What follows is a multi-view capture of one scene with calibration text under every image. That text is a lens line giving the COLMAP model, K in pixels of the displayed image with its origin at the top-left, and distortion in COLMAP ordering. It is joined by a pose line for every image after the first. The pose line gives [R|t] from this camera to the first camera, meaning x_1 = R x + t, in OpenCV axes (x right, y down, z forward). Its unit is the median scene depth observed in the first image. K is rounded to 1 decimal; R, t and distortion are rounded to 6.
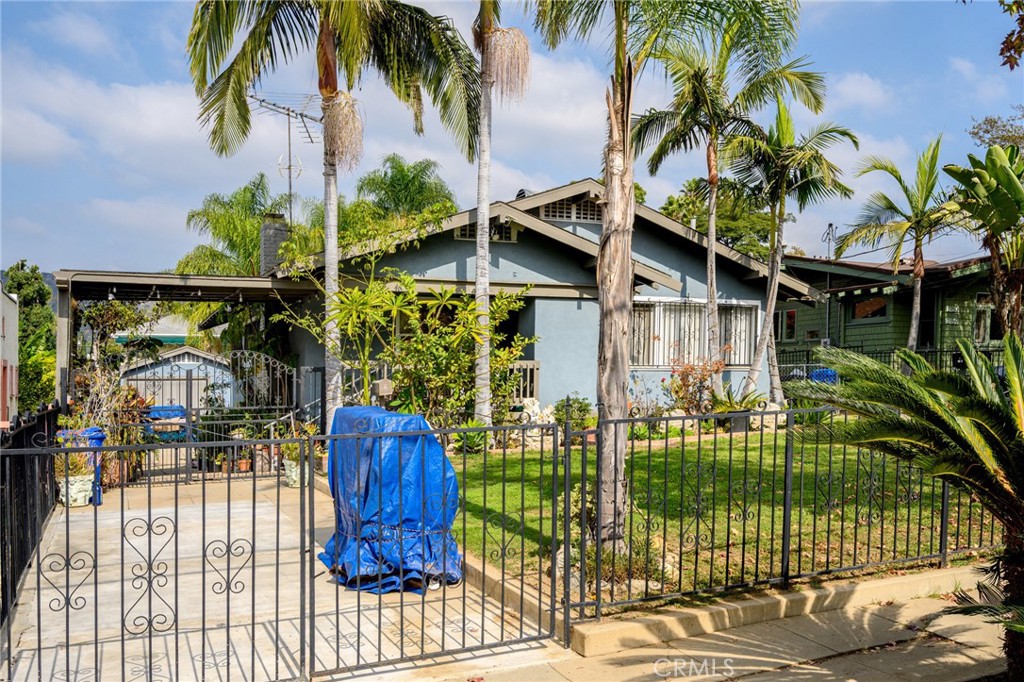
lens RADIAL K [[813.3, 0, 512.0], [0, 813.3, 341.0], [0, 0, 1]] dist [0.001865, -0.000917]
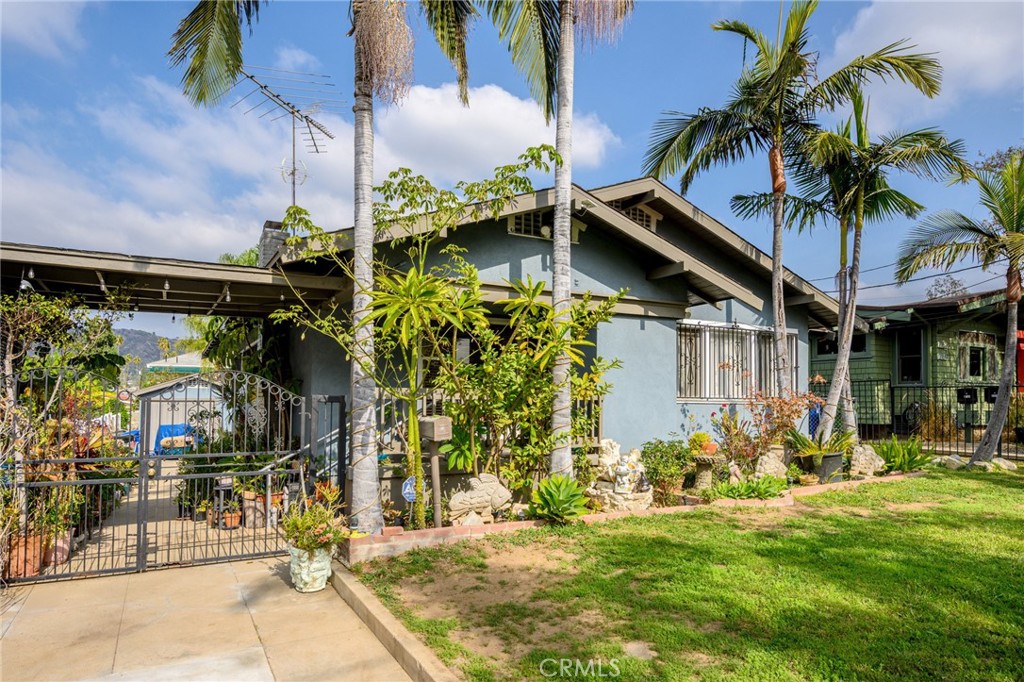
lens RADIAL K [[763.5, 0, 511.4], [0, 763.5, 360.6], [0, 0, 1]] dist [-0.001403, 0.000644]
pose [[0.999687, 0.015030, 0.020015, -0.080180], [-0.014754, 0.999795, -0.013891, 0.006540], [-0.020220, 0.013592, 0.999703, 0.266315]]
